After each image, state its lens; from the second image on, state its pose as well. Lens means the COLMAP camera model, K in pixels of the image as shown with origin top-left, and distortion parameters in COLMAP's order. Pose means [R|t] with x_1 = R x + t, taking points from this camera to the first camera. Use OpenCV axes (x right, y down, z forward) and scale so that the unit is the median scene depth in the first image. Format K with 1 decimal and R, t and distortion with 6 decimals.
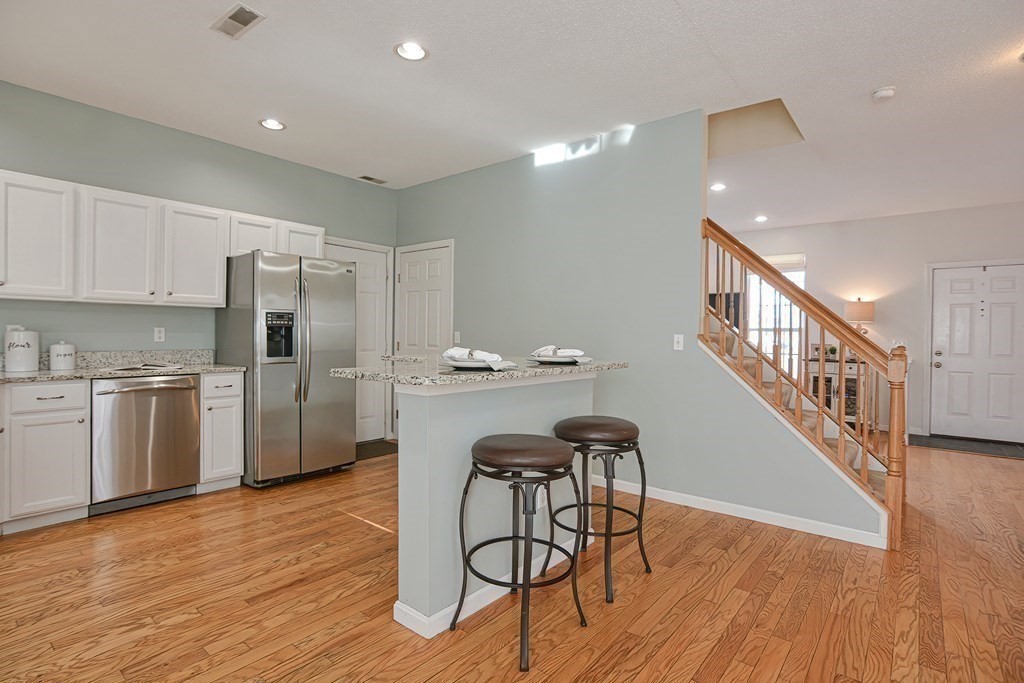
lens RADIAL K [[507.9, 0, 510.4], [0, 507.9, 338.3], [0, 0, 1]] dist [-0.032807, 0.011992]
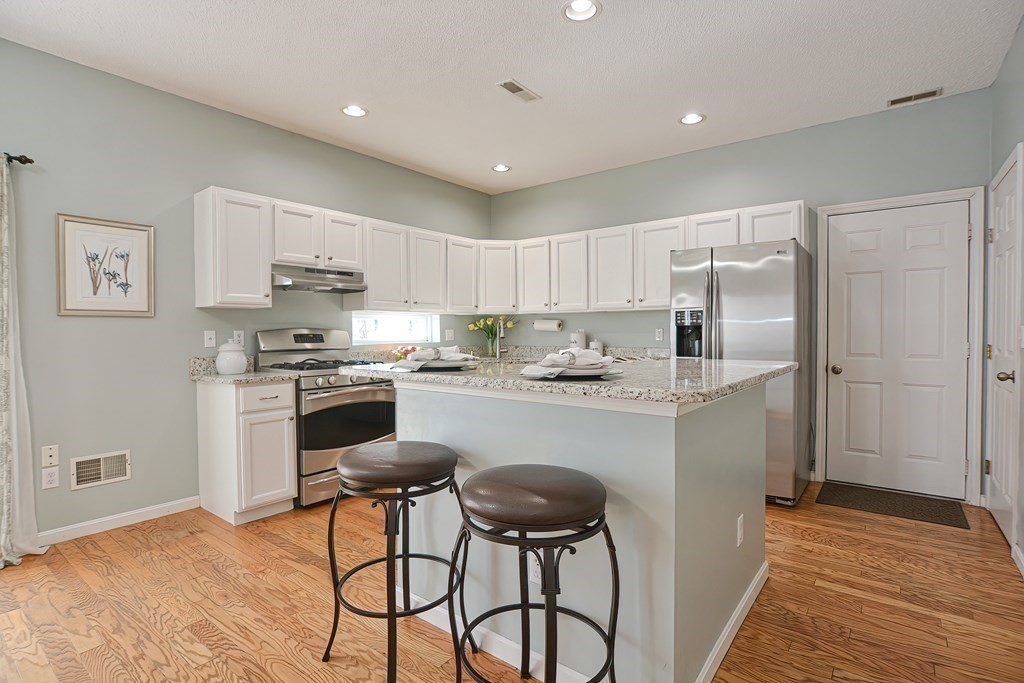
lens RADIAL K [[497.8, 0, 510.4], [0, 497.8, 340.0], [0, 0, 1]] dist [-0.030765, 0.010795]
pose [[0.026907, 0.005104, -0.999625, 0.494848], [-0.002558, 0.999984, 0.005037, 0.000545], [0.999635, 0.002422, 0.026919, 0.643803]]
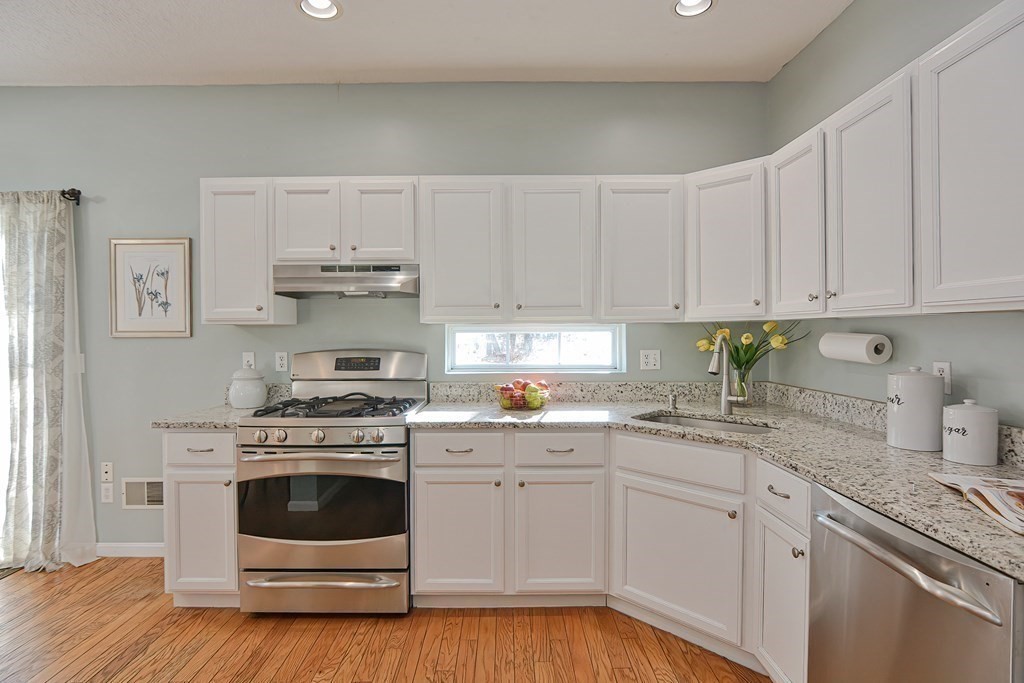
lens RADIAL K [[507.9, 0, 510.4], [0, 507.9, 338.3], [0, 0, 1]] dist [-0.032807, 0.011992]
pose [[-0.768587, -0.001319, -0.639743, -0.251196], [-0.011456, 0.999866, 0.011701, -0.046620], [0.639642, 0.016322, -0.768499, 0.980152]]
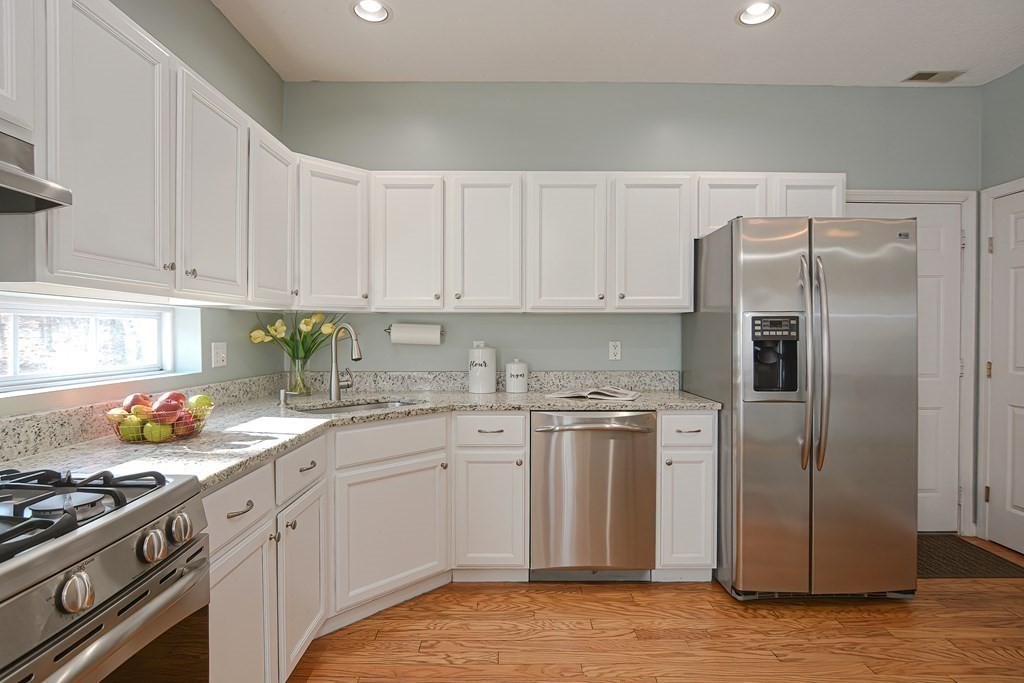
lens RADIAL K [[518.8, 0, 509.9], [0, 518.8, 338.6], [0, 0, 1]] dist [-0.030479, 0.011747]
pose [[0.636677, -0.004871, -0.771115, -0.190790], [0.000594, 0.999983, -0.005826, -0.022395], [0.771130, 0.003251, 0.636669, 0.377542]]
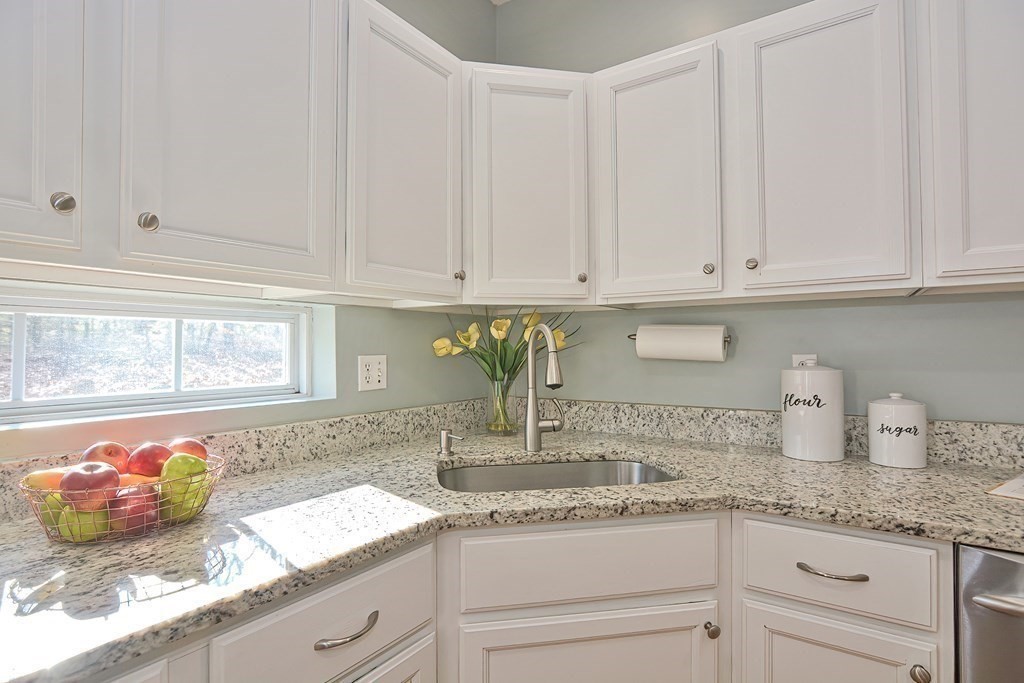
lens RADIAL K [[507.9, 0, 510.4], [0, 507.9, 338.3], [0, 0, 1]] dist [-0.032807, 0.011992]
pose [[0.082530, -0.032430, -0.996061, -0.470831], [-0.002675, 0.999460, -0.032762, -0.022108], [0.996585, 0.005368, 0.082398, 0.593789]]
